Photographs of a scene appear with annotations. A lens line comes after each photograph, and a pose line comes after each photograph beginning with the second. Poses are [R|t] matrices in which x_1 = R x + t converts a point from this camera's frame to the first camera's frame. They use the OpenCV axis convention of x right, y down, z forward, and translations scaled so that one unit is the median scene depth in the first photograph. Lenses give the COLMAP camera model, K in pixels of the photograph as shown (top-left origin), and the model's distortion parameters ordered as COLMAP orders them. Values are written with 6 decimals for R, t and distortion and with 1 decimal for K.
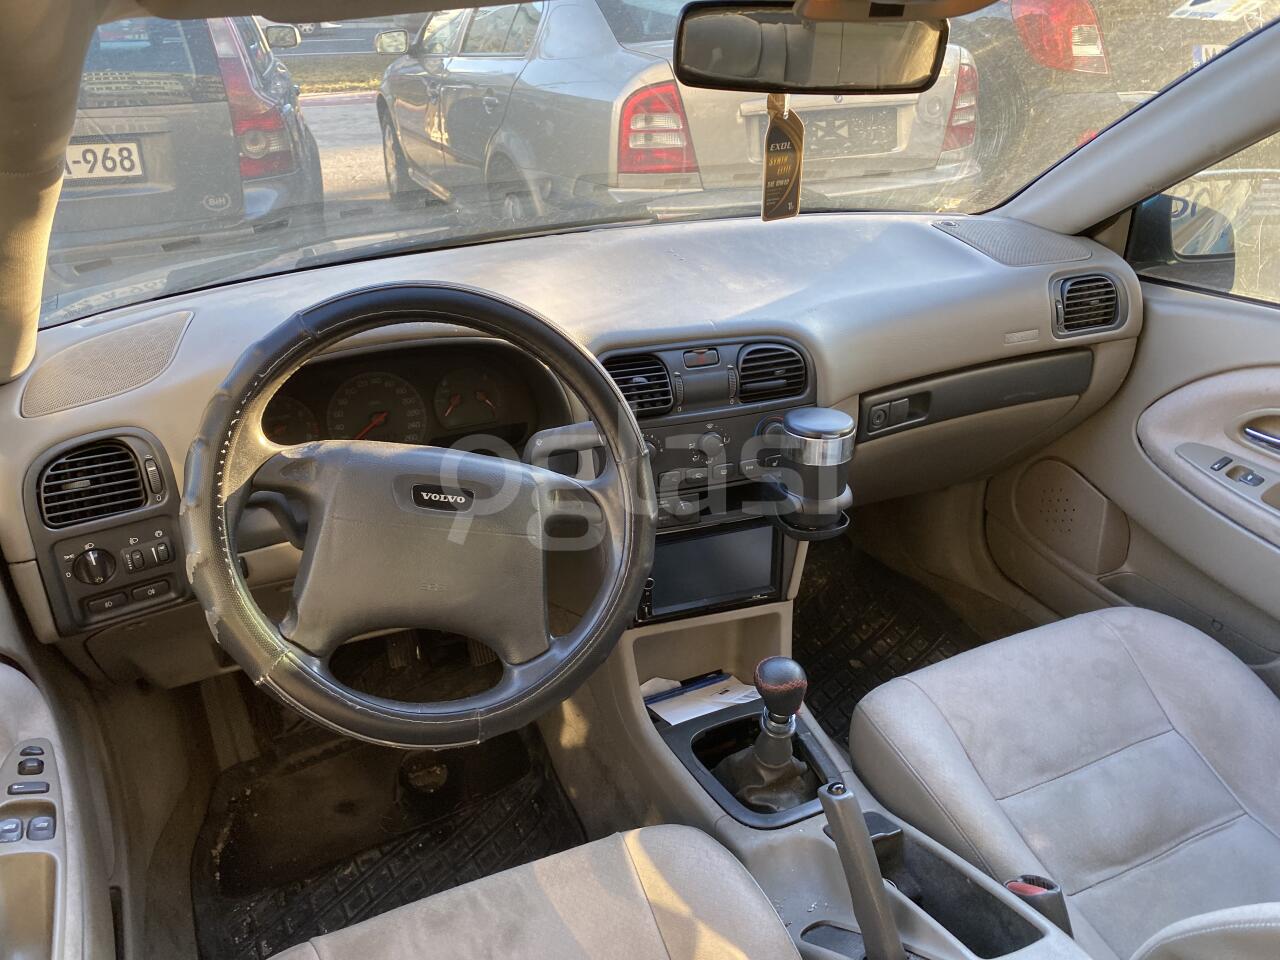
lens RADIAL K [[971.5, 0, 629.2], [0, 971.5, 483.5], [0, 0, 1]] dist [0.004261, -0.006338]
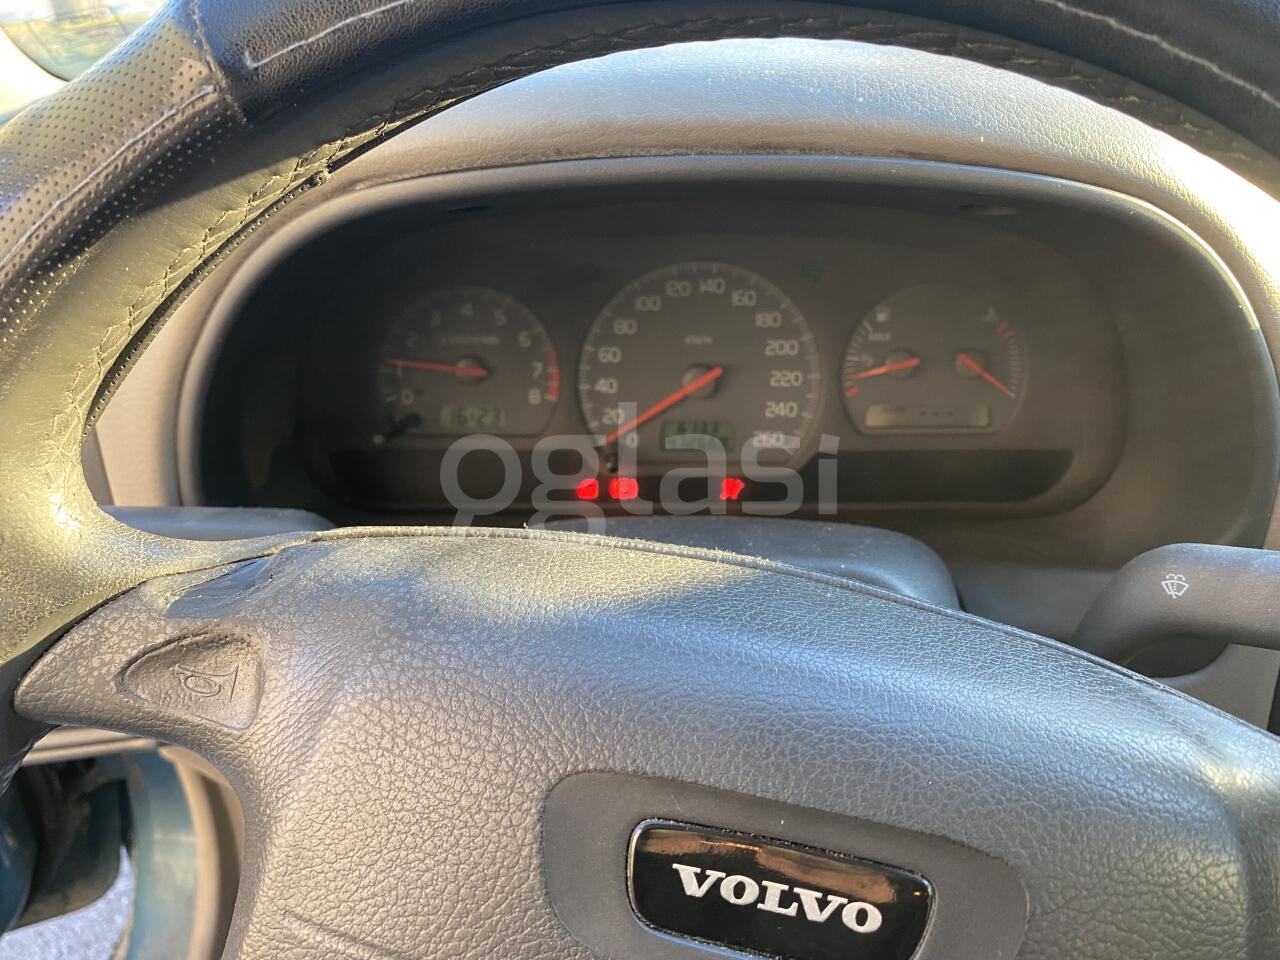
lens RADIAL K [[971.5, 0, 636.8], [0, 971.5, 476.0], [0, 0, 1]] dist [0.004261, -0.006338]
pose [[0.903887, 0.211873, -0.371615, -0.119773], [-0.181372, 0.976592, 0.115640, -0.067258], [0.387417, -0.037125, 0.921157, 0.597624]]
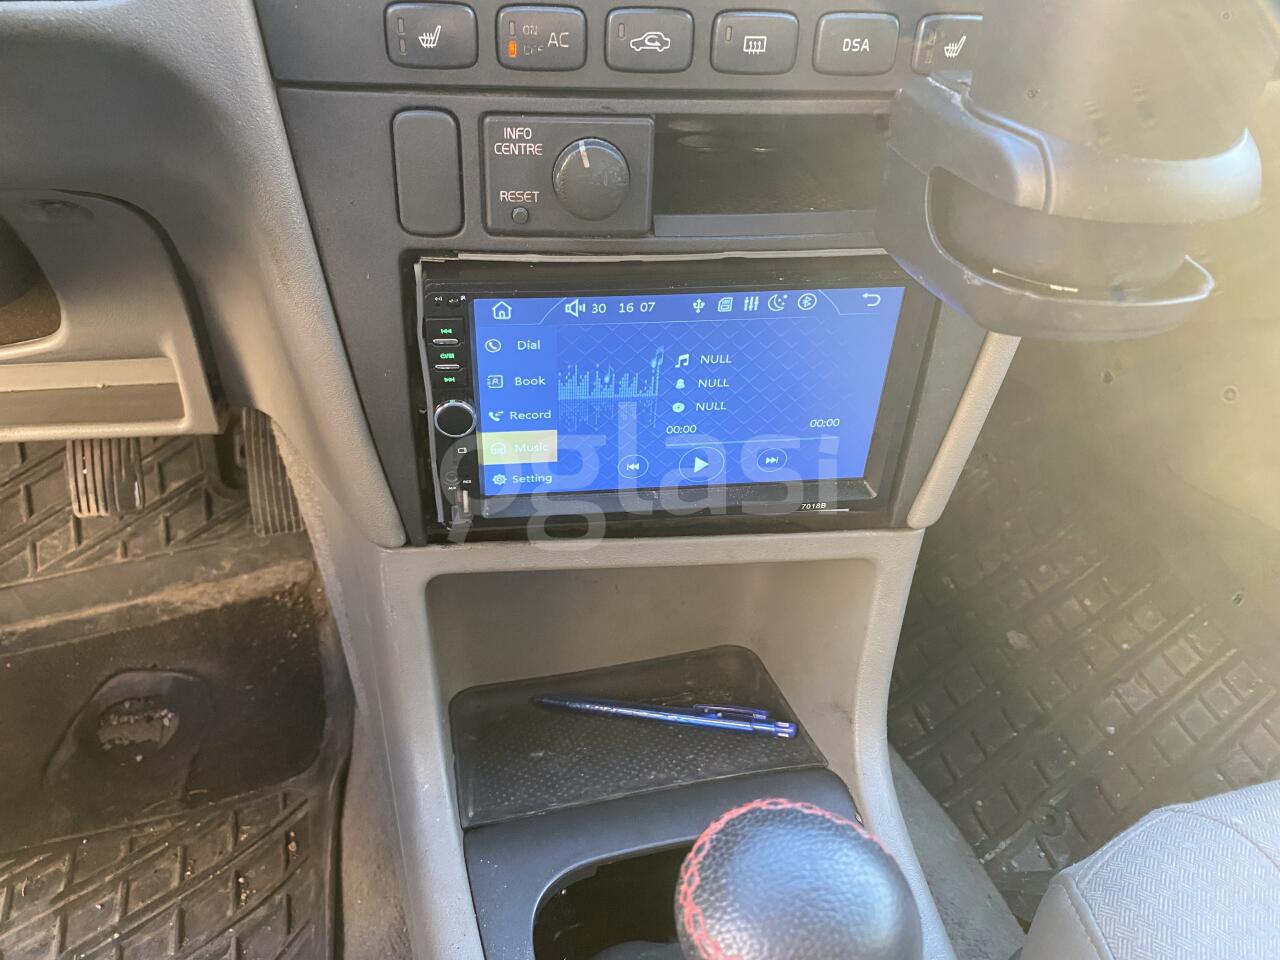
lens RADIAL K [[971.5, 0, 634.9], [0, 971.5, 500.3], [0, 0, 1]] dist [0.004261, -0.006338]
pose [[0.982426, 0.154742, -0.104379, 0.113896], [-0.133504, 0.973353, 0.186443, 0.066768], [0.130448, -0.169232, 0.976905, 0.720762]]
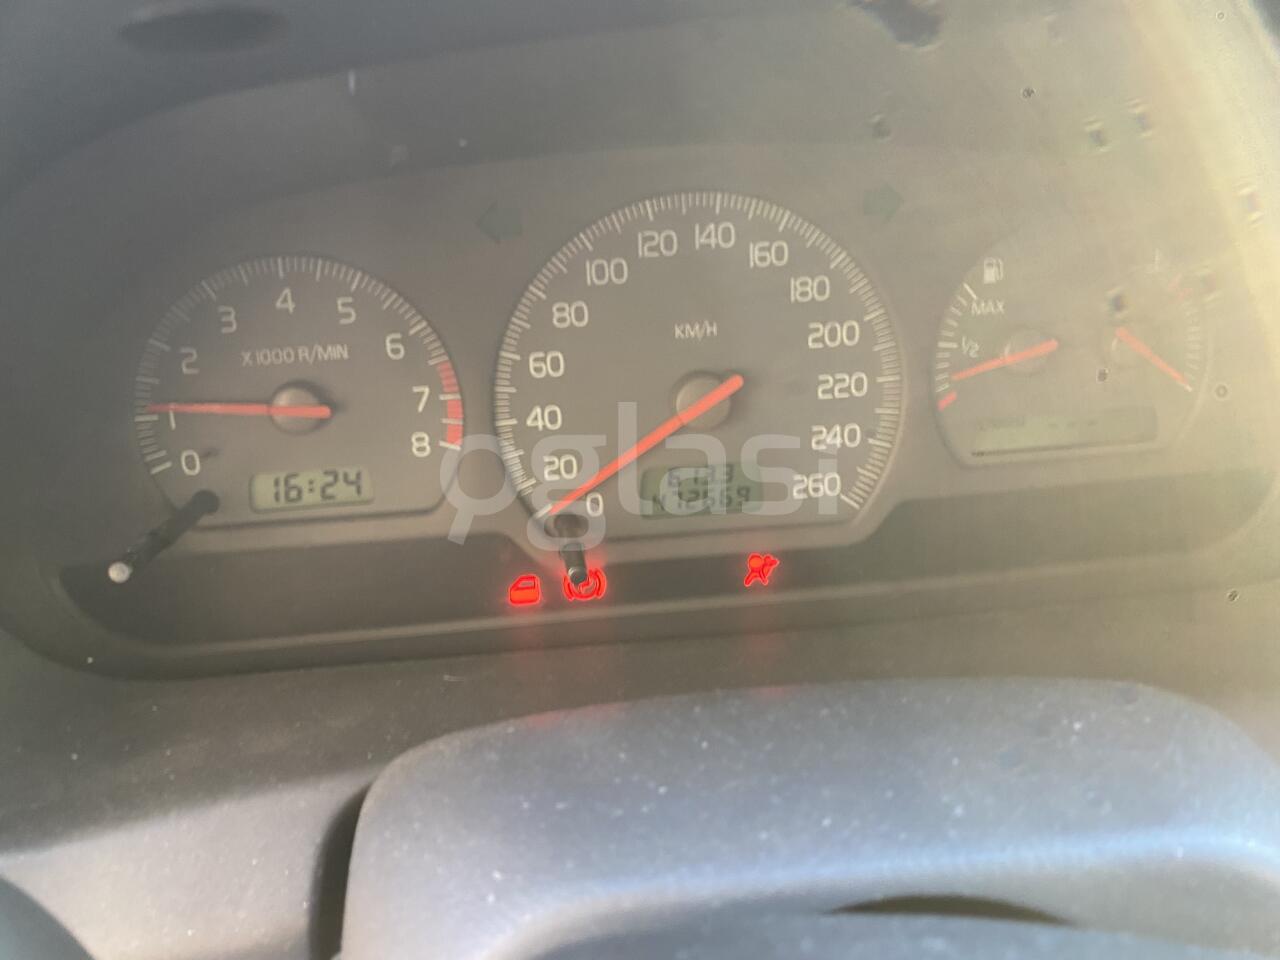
lens RADIAL K [[971.5, 0, 637.4], [0, 971.5, 492.5], [0, 0, 1]] dist [0.004261, -0.006338]
pose [[0.954575, 0.150287, -0.257293, -0.202492], [-0.120075, 0.984289, 0.129446, -0.070271], [0.272705, -0.092672, 0.957624, 0.741748]]
